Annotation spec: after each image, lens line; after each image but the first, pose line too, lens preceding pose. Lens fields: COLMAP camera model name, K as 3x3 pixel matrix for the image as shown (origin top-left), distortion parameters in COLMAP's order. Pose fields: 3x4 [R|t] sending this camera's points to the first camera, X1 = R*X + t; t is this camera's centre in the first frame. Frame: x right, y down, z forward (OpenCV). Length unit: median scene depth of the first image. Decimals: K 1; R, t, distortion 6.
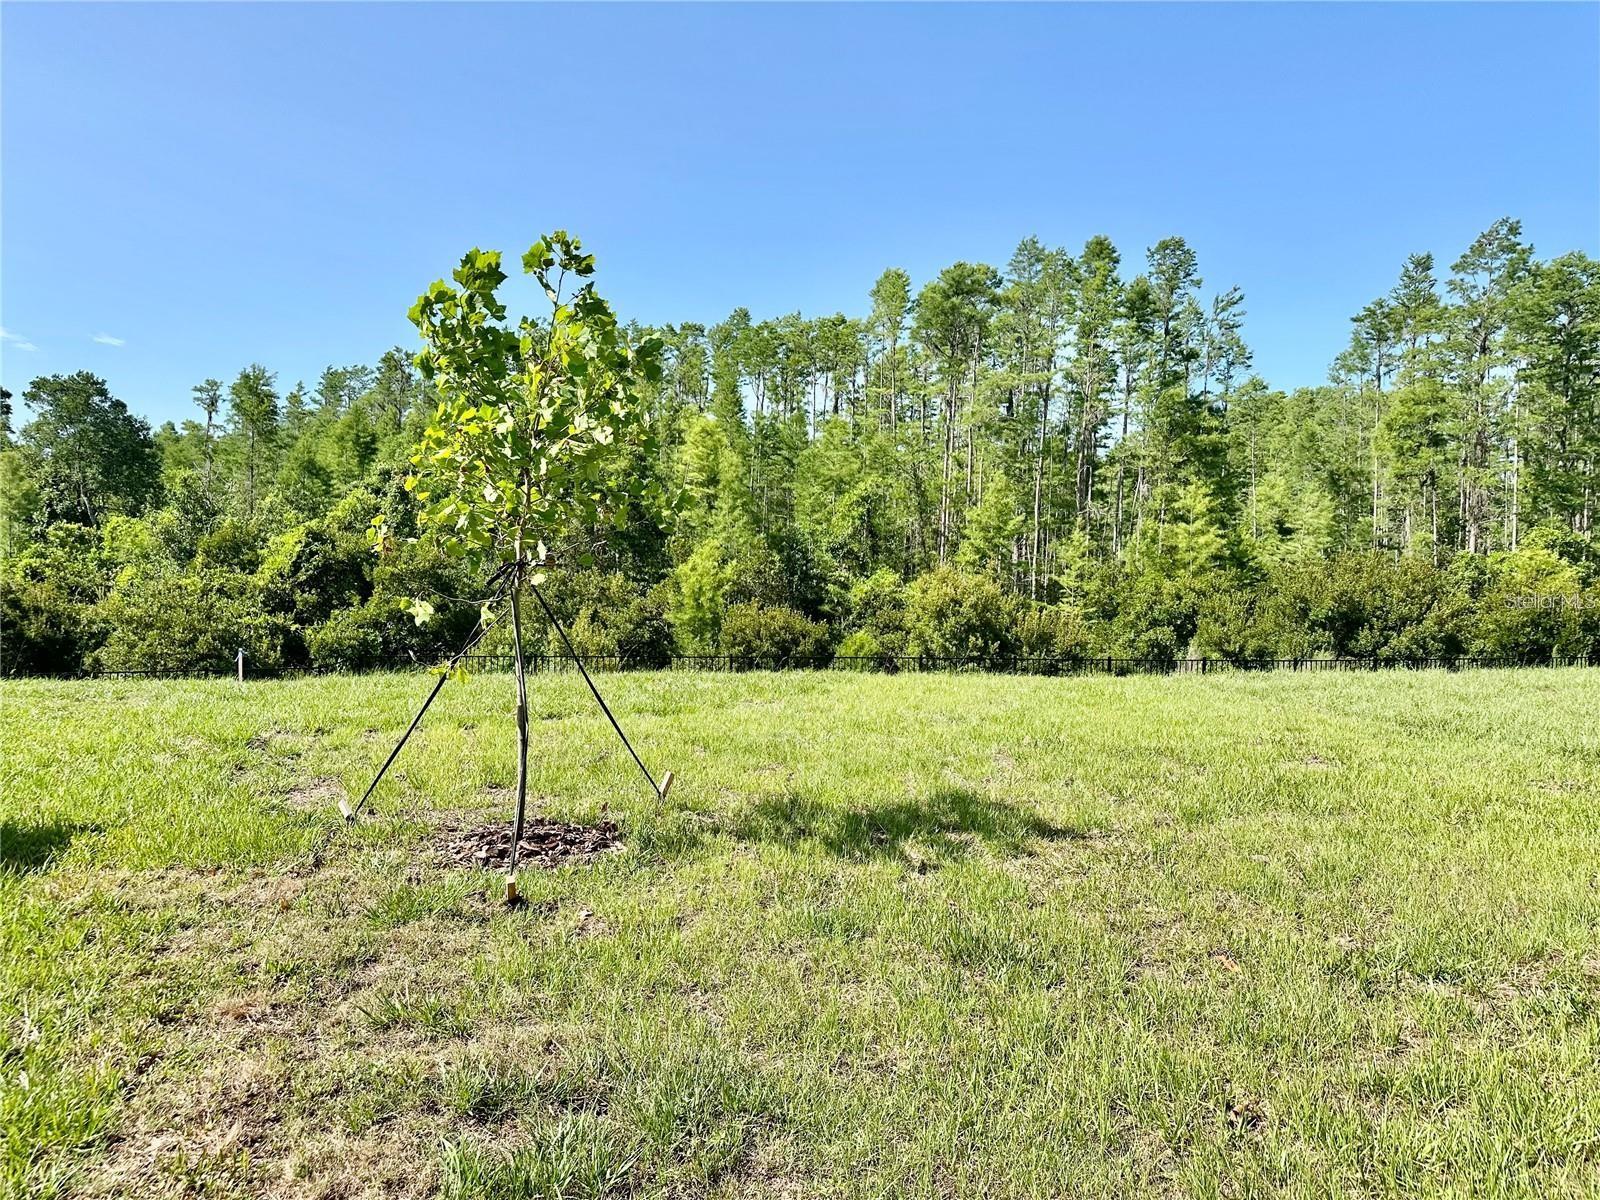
lens RADIAL K [[1111.1, 0, 791.2], [0, 1111.1, 608.4], [0, 0, 1]] dist [0.086029, -0.124411]
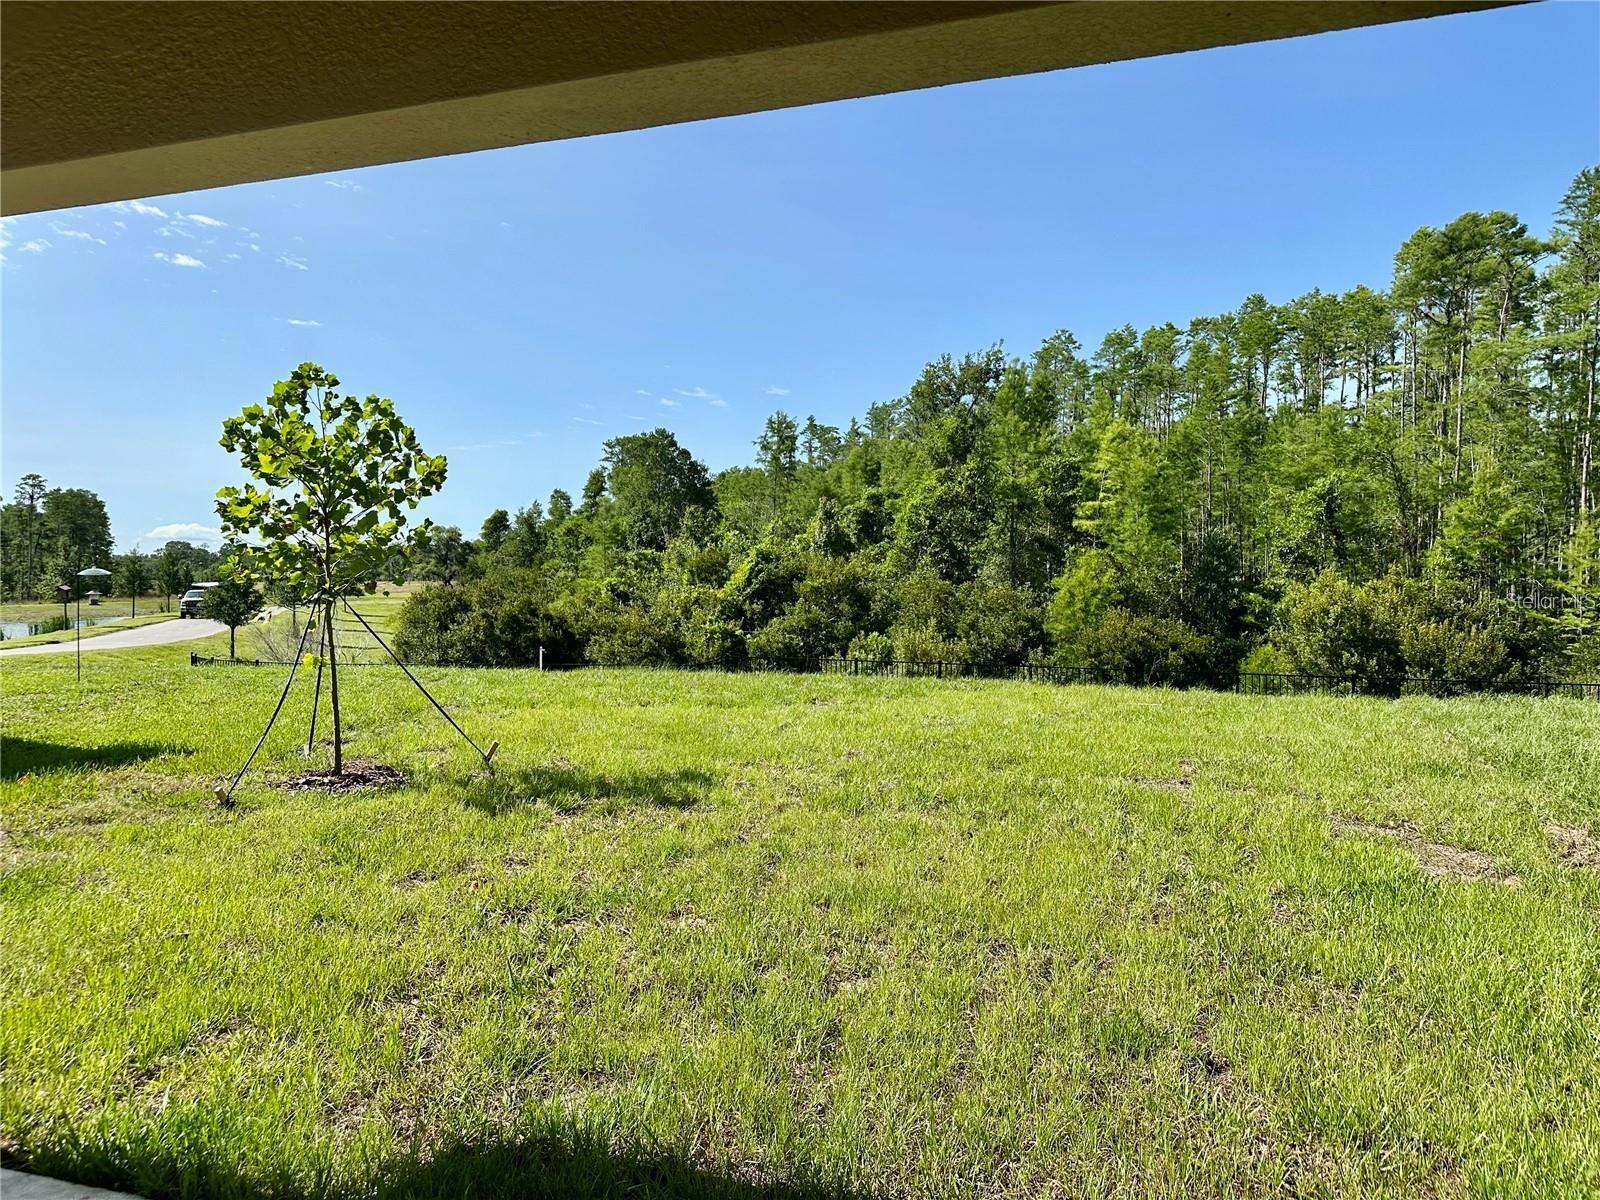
lens RADIAL K [[1111.1, 0, 791.2], [0, 1111.1, 608.4], [0, 0, 1]] dist [0.086029, -0.124411]
pose [[0.852443, 0.000753, -0.522820, 0.211946], [-0.004631, 0.999971, -0.006111, -0.001669], [0.522800, 0.007631, 0.852421, 0.009236]]
